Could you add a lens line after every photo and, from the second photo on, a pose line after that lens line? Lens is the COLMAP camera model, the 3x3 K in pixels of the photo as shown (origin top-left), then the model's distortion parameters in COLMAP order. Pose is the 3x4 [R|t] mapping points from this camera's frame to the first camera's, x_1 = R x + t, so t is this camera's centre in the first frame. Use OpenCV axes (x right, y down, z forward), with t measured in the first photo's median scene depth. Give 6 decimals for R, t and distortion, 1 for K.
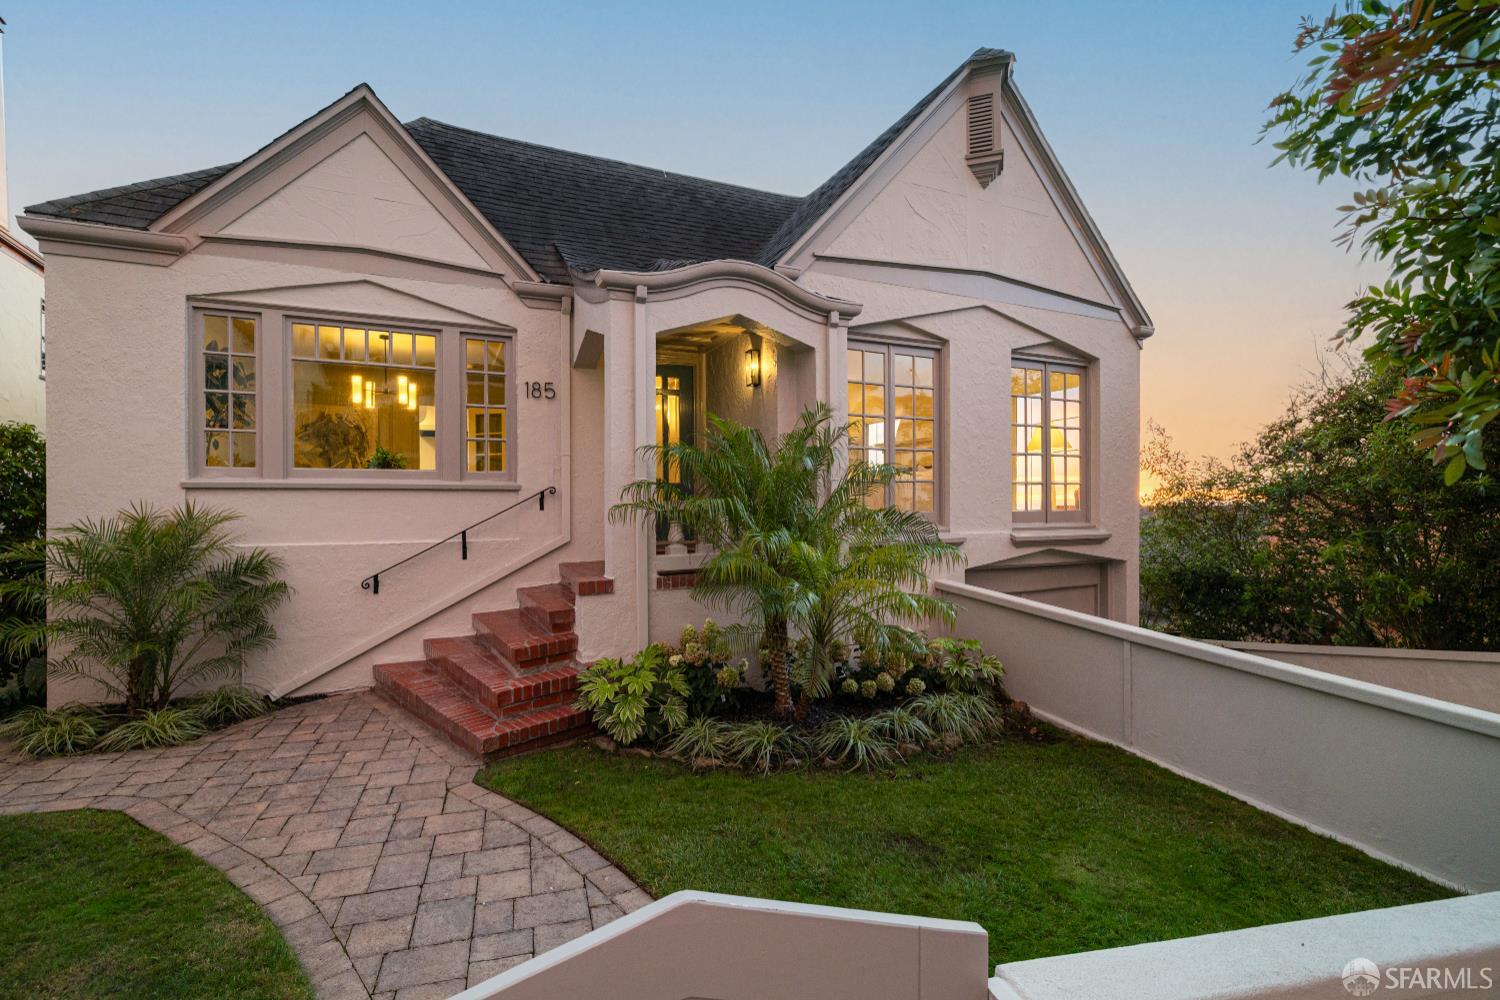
lens RADIAL K [[669.7, 0, 751.0], [0, 669.7, 500.8], [0, 0, 1]] dist [-0.006933, 0.001531]
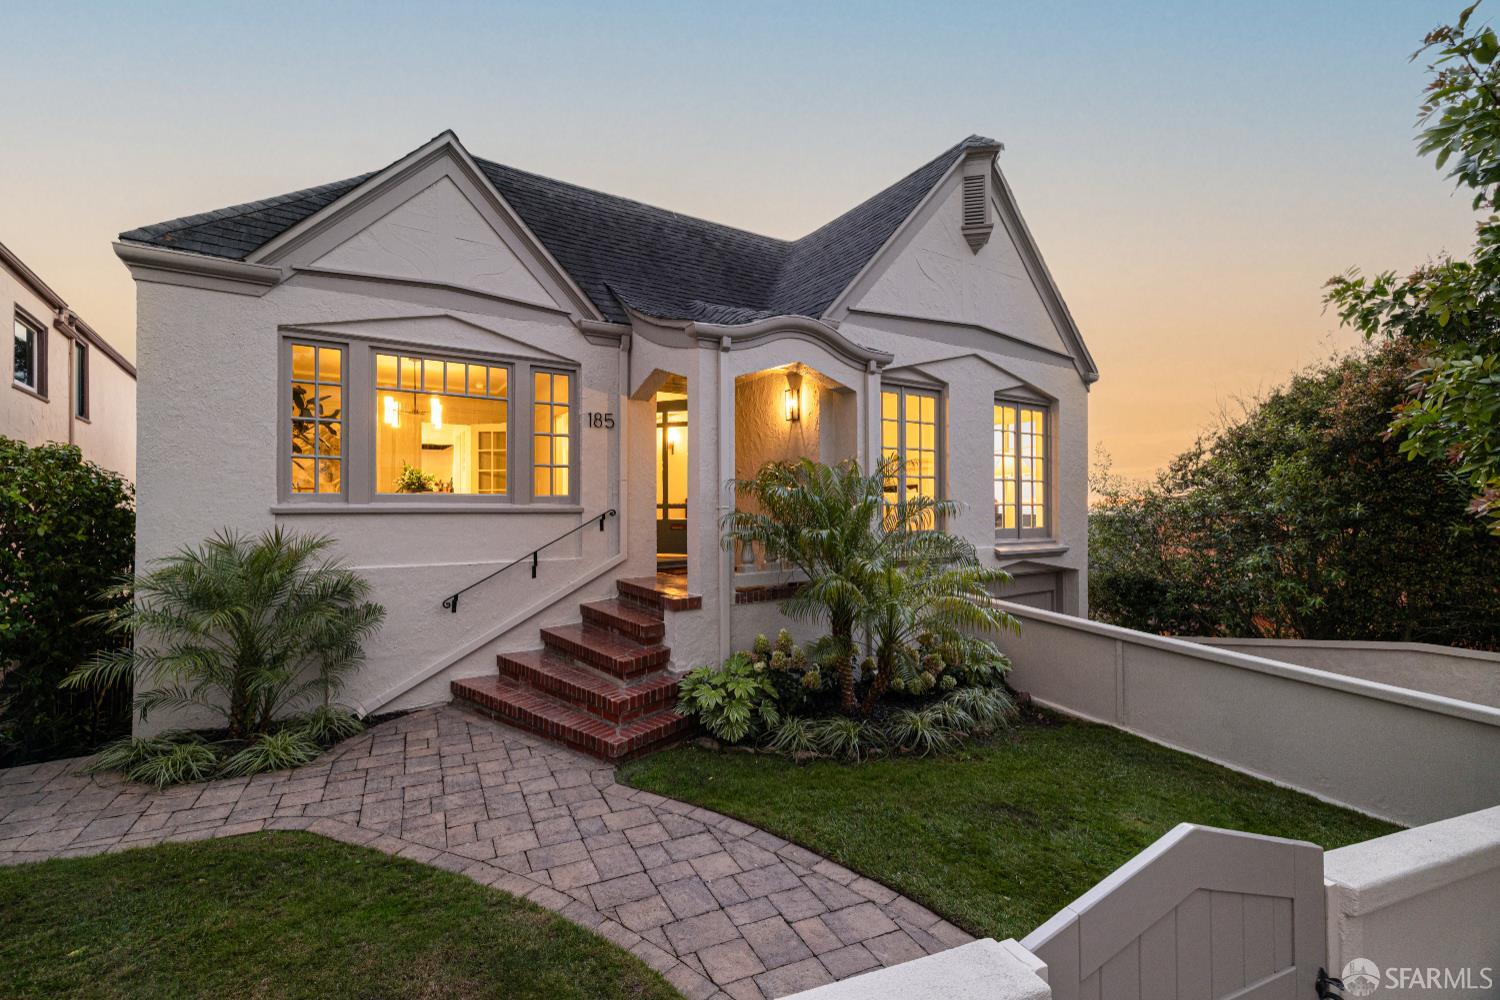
lens RADIAL K [[648.0, 0, 749.5], [0, 648.0, 495.3], [0, 0, 1]] dist [0.004185, -0.000216]
pose [[0.989641, 0.005913, 0.143441, -0.258774], [-0.003925, 0.999892, -0.014139, -0.034083], [-0.143509, 0.013430, 0.989558, -0.082730]]
